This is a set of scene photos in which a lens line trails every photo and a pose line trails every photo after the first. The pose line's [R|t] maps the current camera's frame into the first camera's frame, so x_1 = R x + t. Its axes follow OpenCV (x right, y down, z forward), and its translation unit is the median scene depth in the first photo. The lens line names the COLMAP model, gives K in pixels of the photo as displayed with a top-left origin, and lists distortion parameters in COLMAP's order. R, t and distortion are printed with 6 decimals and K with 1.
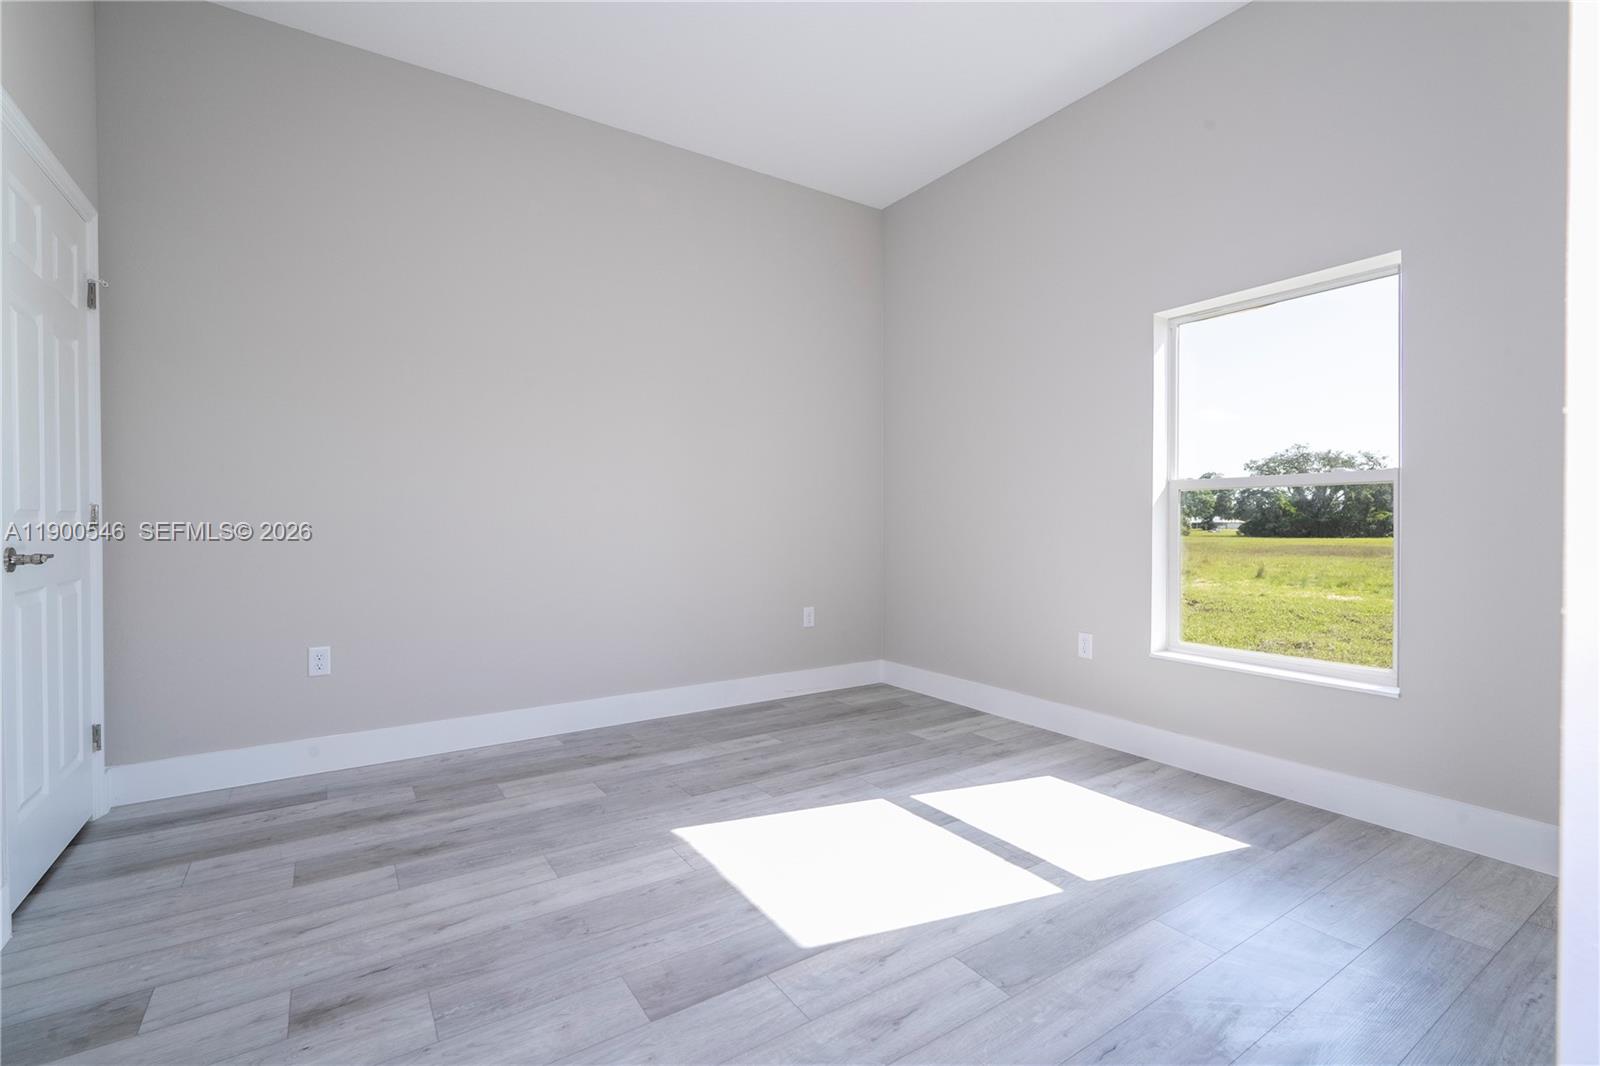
lens RADIAL K [[721.8, 0, 805.6], [0, 721.8, 525.3], [0, 0, 1]] dist [-0.003780, 0.001204]
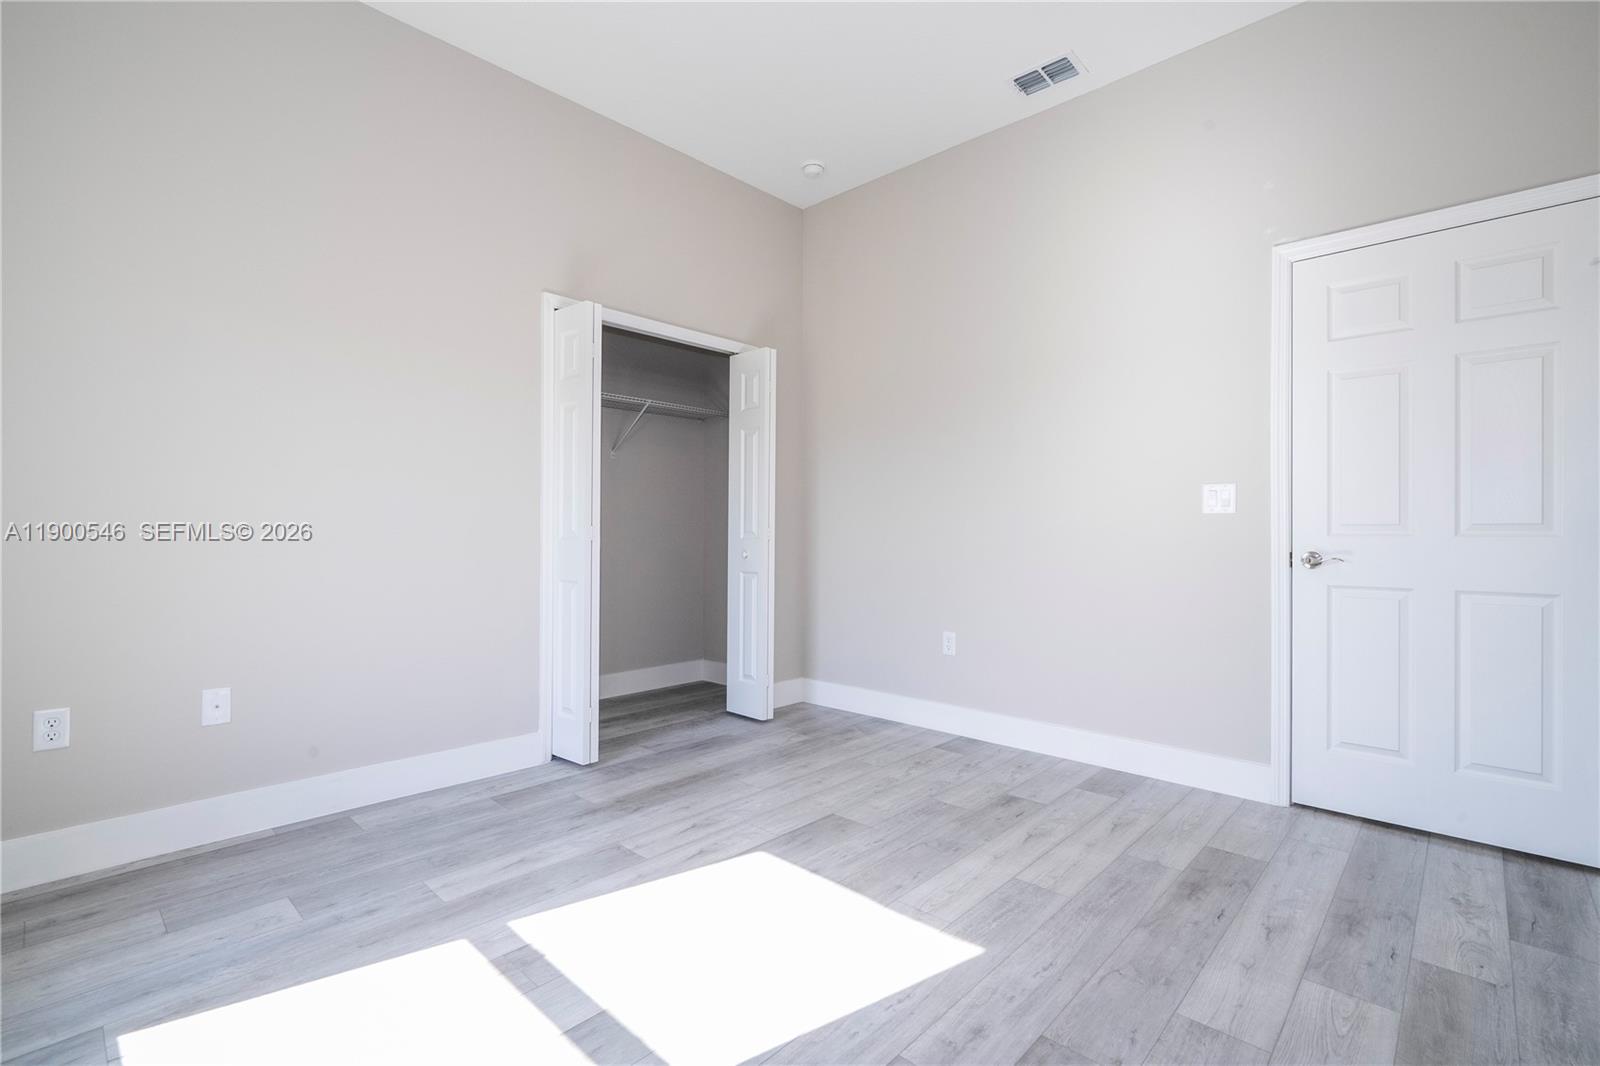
lens RADIAL K [[721.8, 0, 805.7], [0, 721.8, 530.3], [0, 0, 1]] dist [-0.003780, 0.001204]
pose [[-0.973375, -0.002083, -0.229207, 0.148229], [-0.002988, 0.999989, 0.003600, -0.009532], [0.229197, 0.004189, -0.973371, 1.545321]]
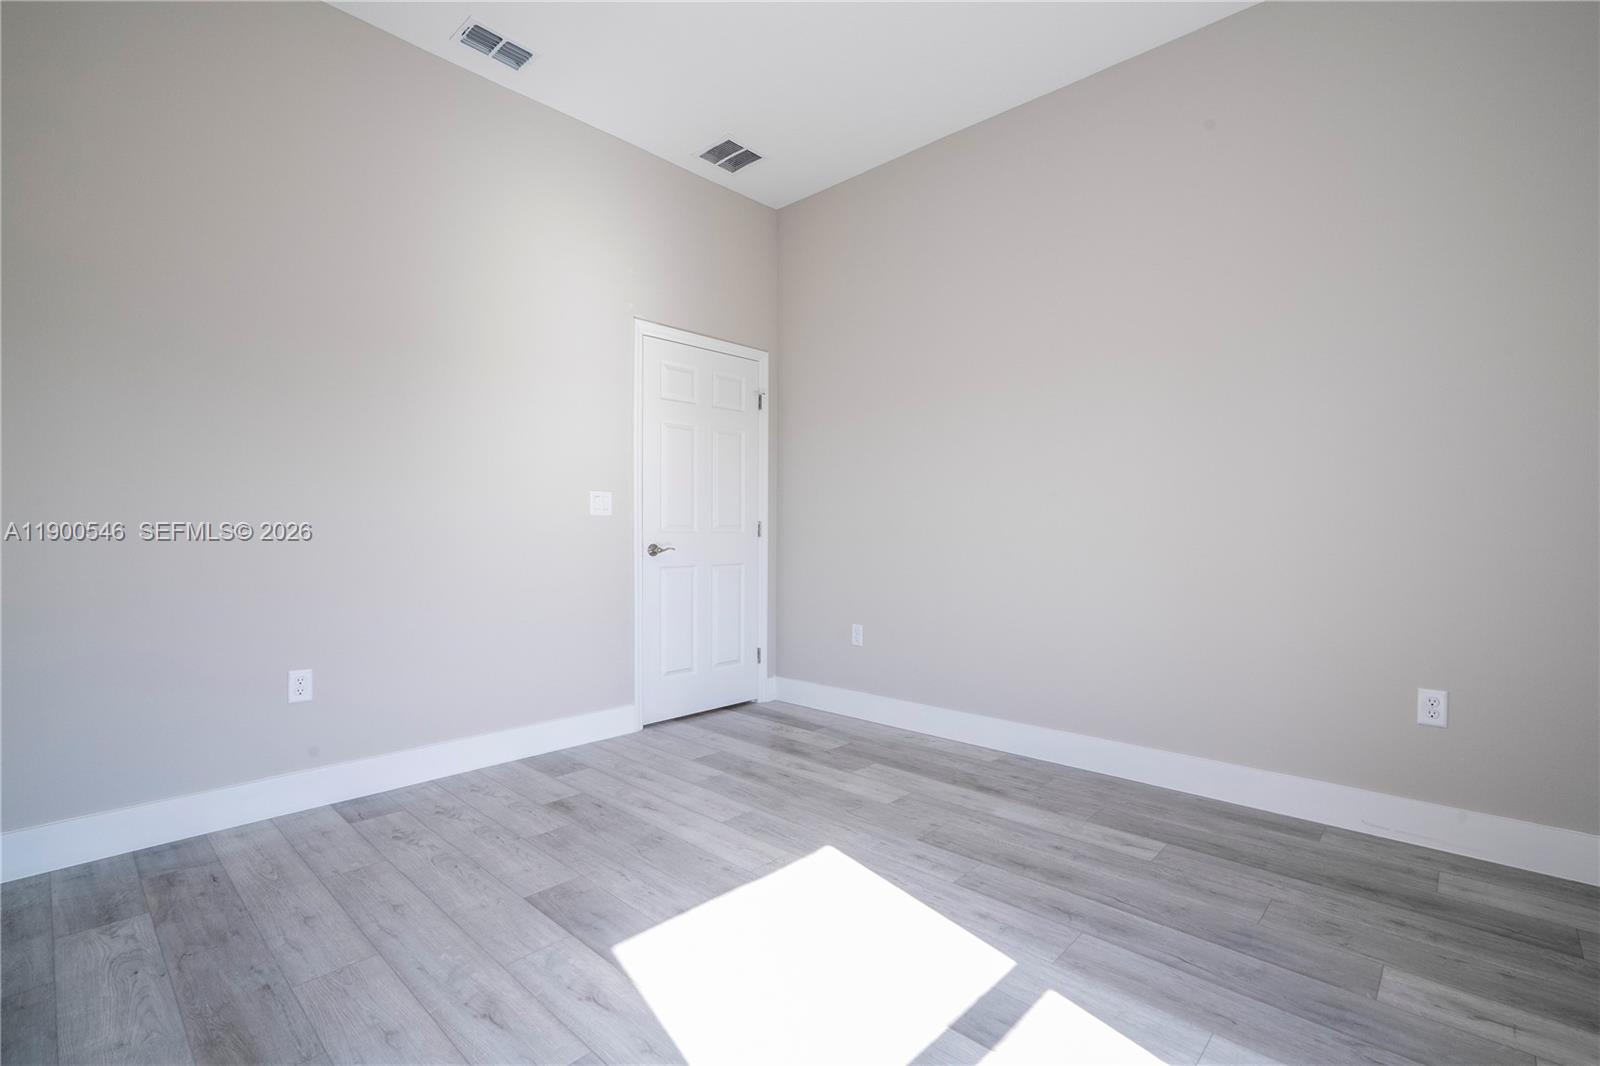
lens RADIAL K [[721.8, 0, 814.2], [0, 721.8, 532.2], [0, 0, 1]] dist [-0.003780, 0.001204]
pose [[0.235223, 0.002444, -0.971938, 0.705063], [-0.007102, 0.999974, 0.000796, -0.005120], [0.971915, 0.006716, 0.235234, 0.688075]]
